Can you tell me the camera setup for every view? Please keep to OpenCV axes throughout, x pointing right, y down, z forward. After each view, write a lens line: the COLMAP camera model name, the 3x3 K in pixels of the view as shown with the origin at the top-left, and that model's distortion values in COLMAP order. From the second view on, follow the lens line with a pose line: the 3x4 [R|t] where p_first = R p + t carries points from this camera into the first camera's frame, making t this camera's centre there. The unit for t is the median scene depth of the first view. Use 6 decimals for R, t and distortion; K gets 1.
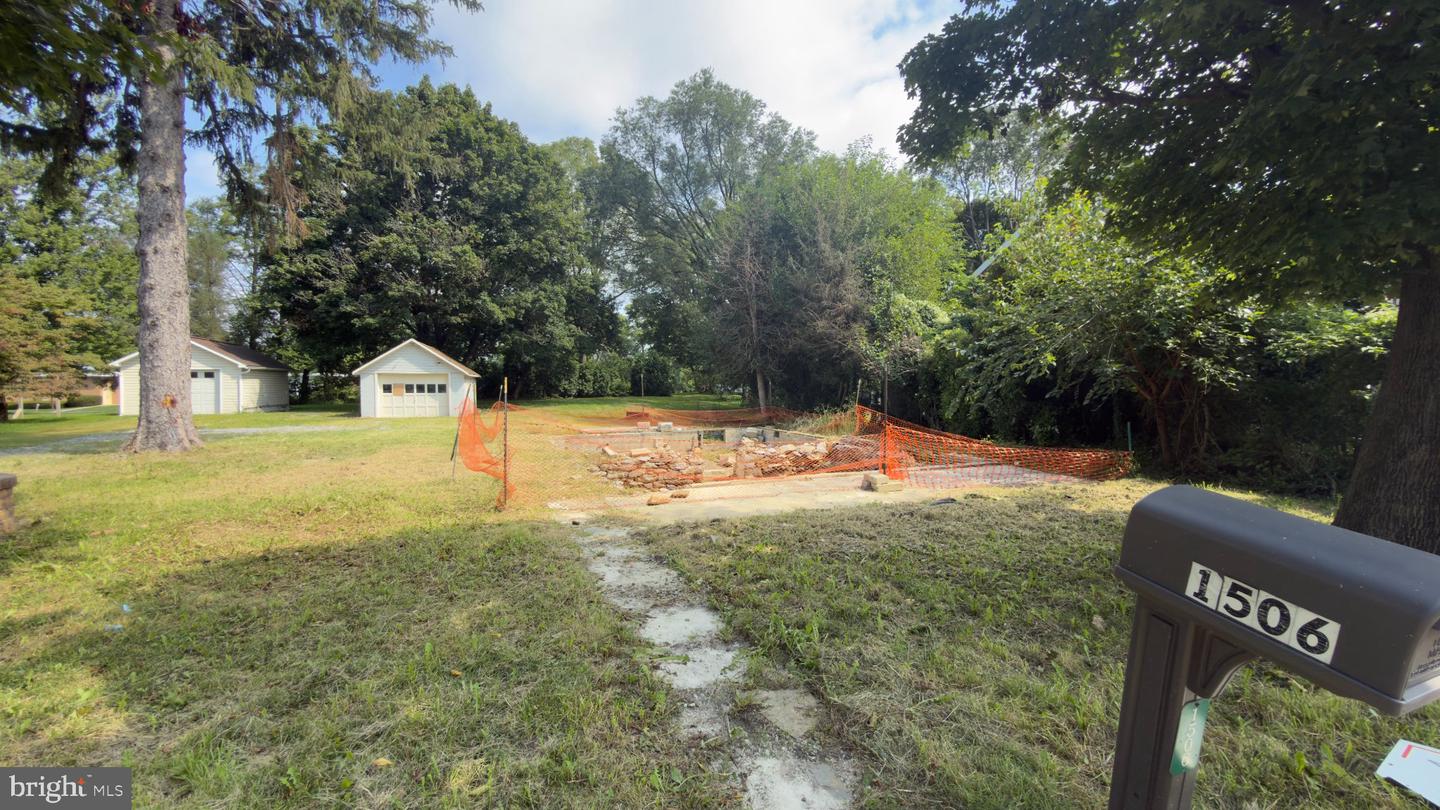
lens RADIAL K [[573.7, 0, 722.0], [0, 573.7, 404.9], [0, 0, 1]] dist [-0.001060, 0.000113]
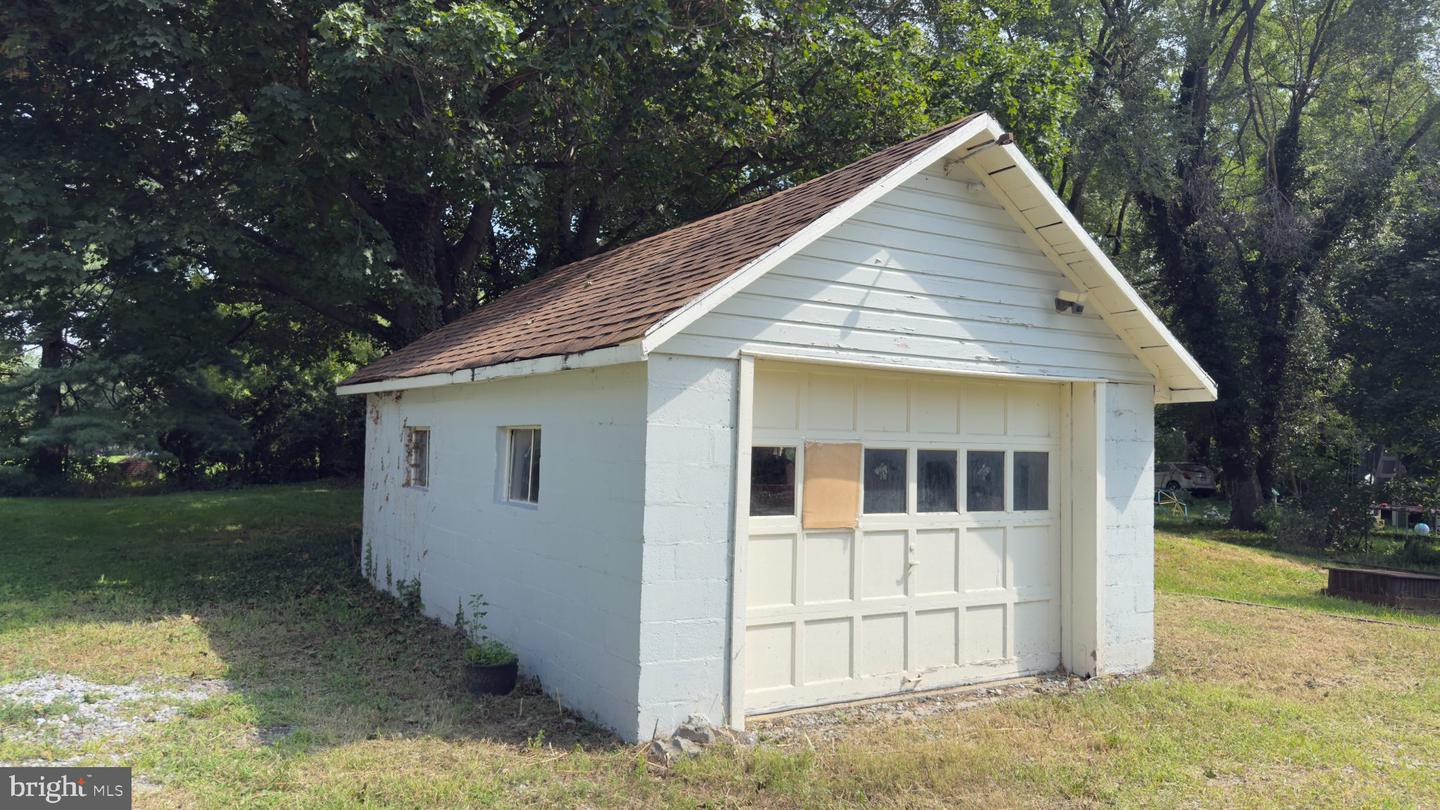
lens RADIAL K [[1009.3, 0, 691.0], [0, 1009.3, 385.2], [0, 0, 1]] dist [0.063043, -0.046298]
pose [[0.978387, 0.032847, 0.204155, -0.600793], [-0.014299, 0.995687, -0.091671, -0.026643], [-0.206286, 0.086770, 0.974637, 0.719691]]
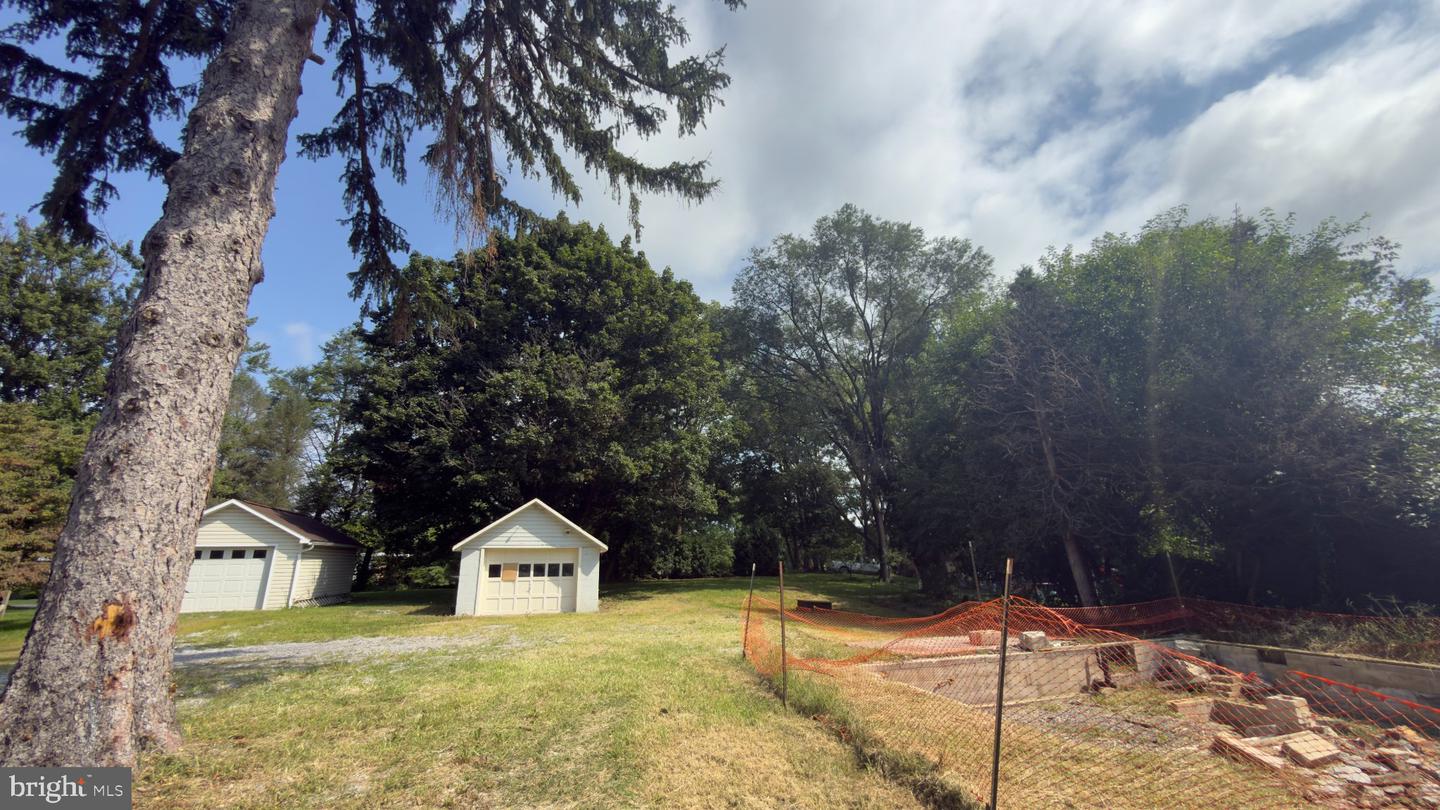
lens RADIAL K [[573.7, 0, 723.2], [0, 573.7, 405.5], [0, 0, 1]] dist [-0.001060, 0.000113]
pose [[0.997310, -0.029624, -0.067047, -0.233580], [0.008397, 0.954844, -0.296988, -0.010172], [0.072817, 0.295626, 0.952525, 0.271070]]
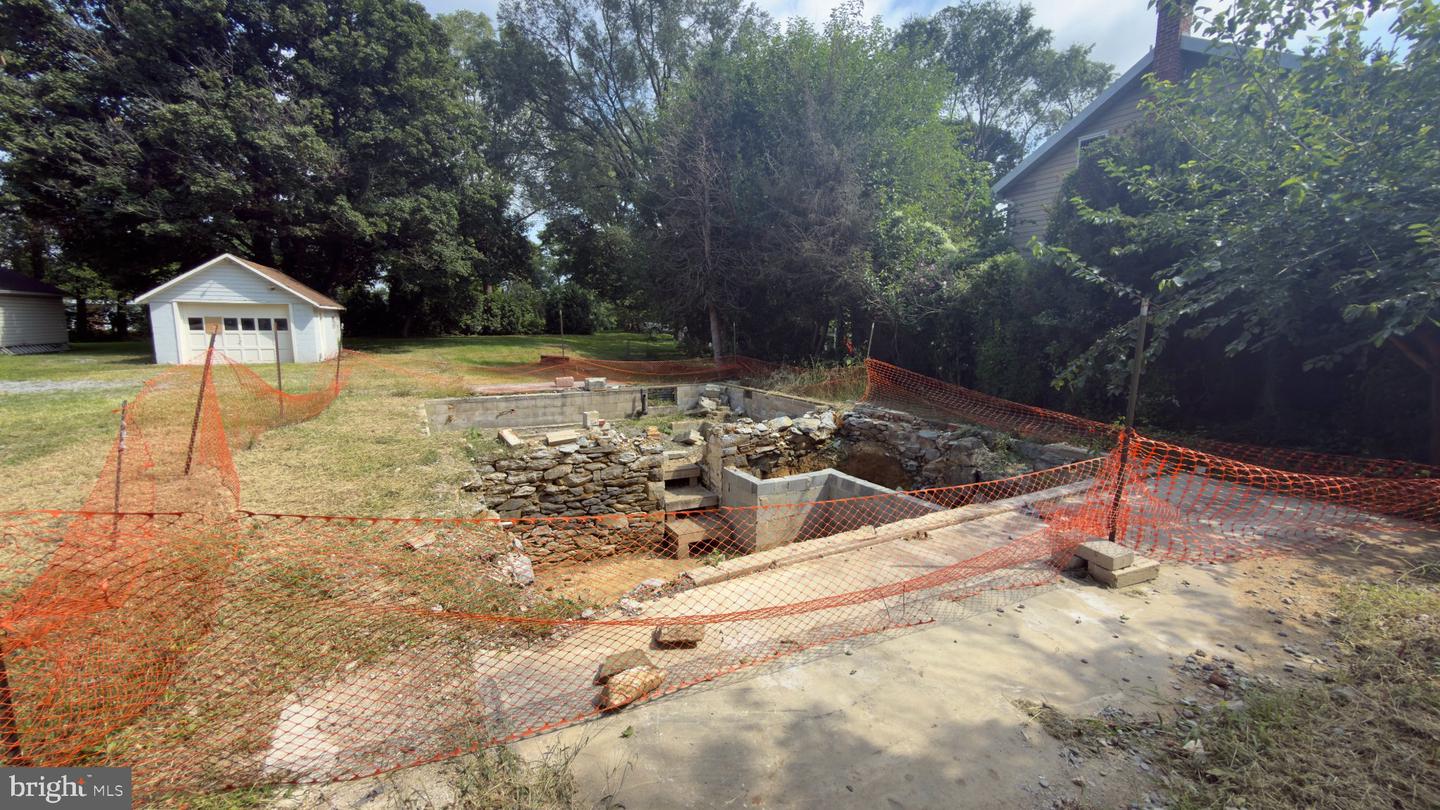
lens RADIAL K [[573.7, 0, 721.7], [0, 573.7, 406.7], [0, 0, 1]] dist [-0.001060, 0.000113]
pose [[0.990640, -0.005927, 0.136371, -0.026764], [-0.009329, 0.993781, 0.110965, -0.010299], [-0.136180, -0.111198, 0.984424, 0.176661]]
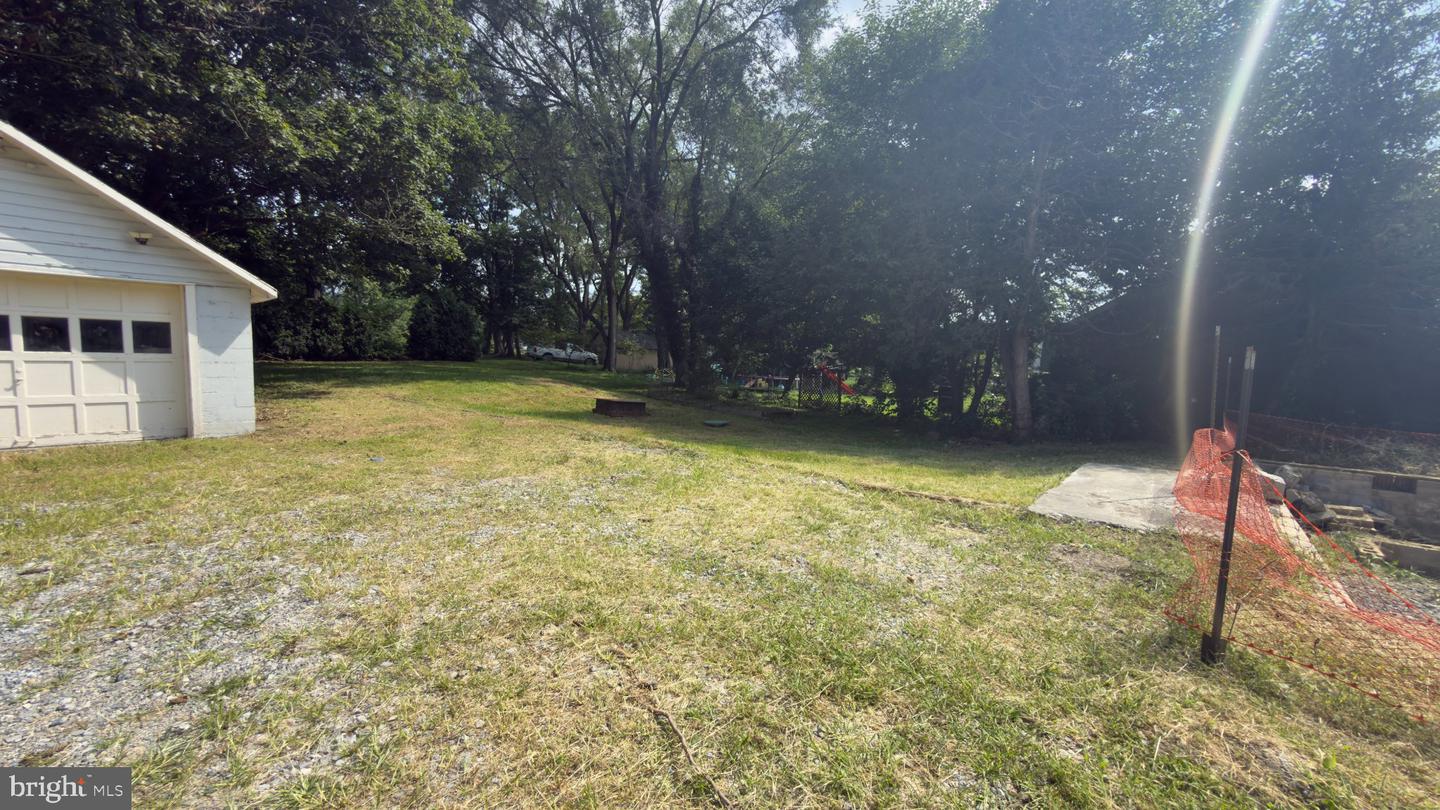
lens RADIAL K [[573.7, 0, 716.5], [0, 573.7, 403.8], [0, 0, 1]] dist [-0.001060, 0.000113]
pose [[0.869868, -0.012536, 0.493125, -0.368733], [-0.016621, 0.998364, 0.054700, -0.015586], [-0.493005, -0.055778, 0.868237, 0.591088]]
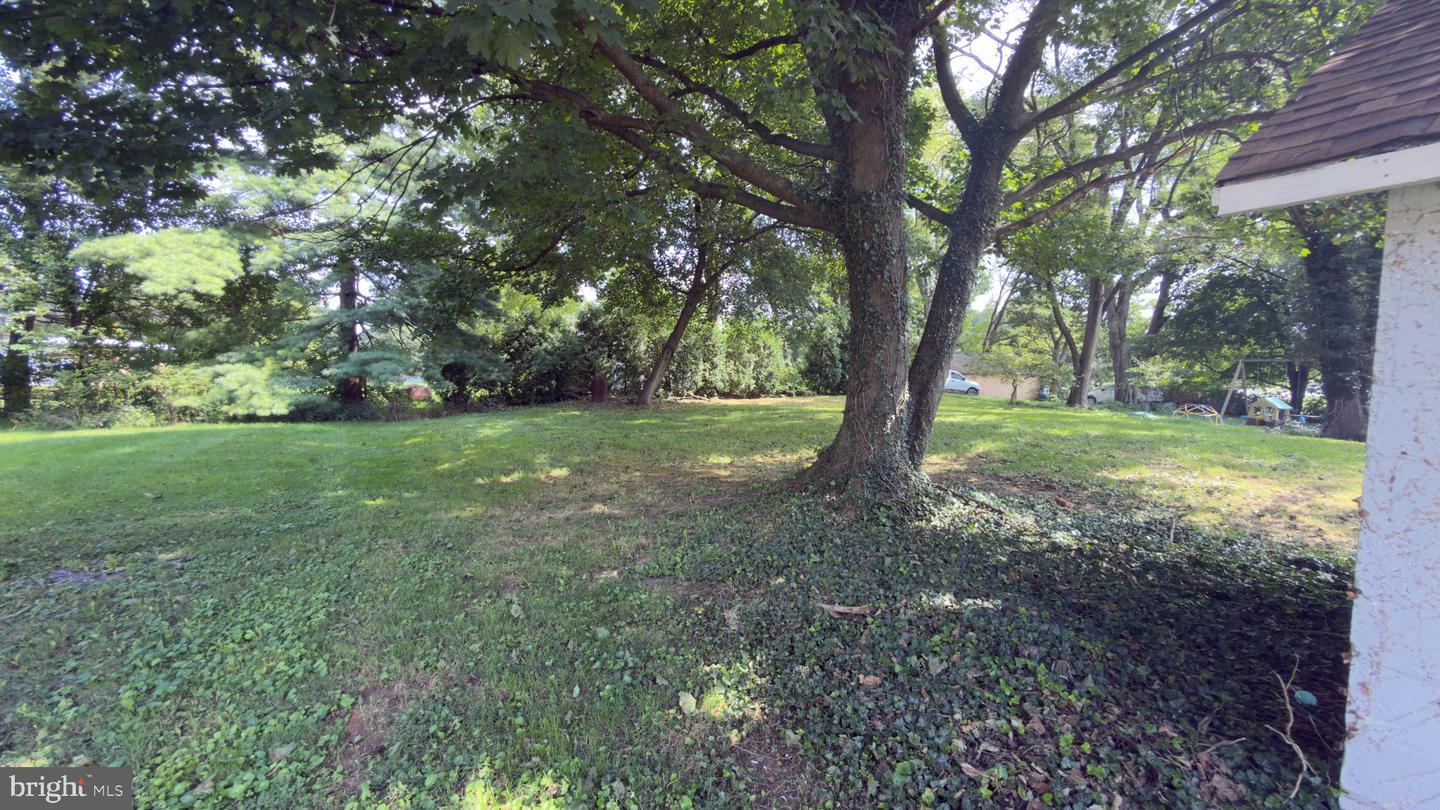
lens RADIAL K [[573.7, 0, 722.9], [0, 573.7, 399.7], [0, 0, 1]] dist [-0.001060, 0.000113]
pose [[0.976769, 0.005501, 0.214226, -0.720828], [-0.008454, 0.999881, 0.012870, -0.036153], [-0.214130, -0.014382, 0.976699, 1.070632]]
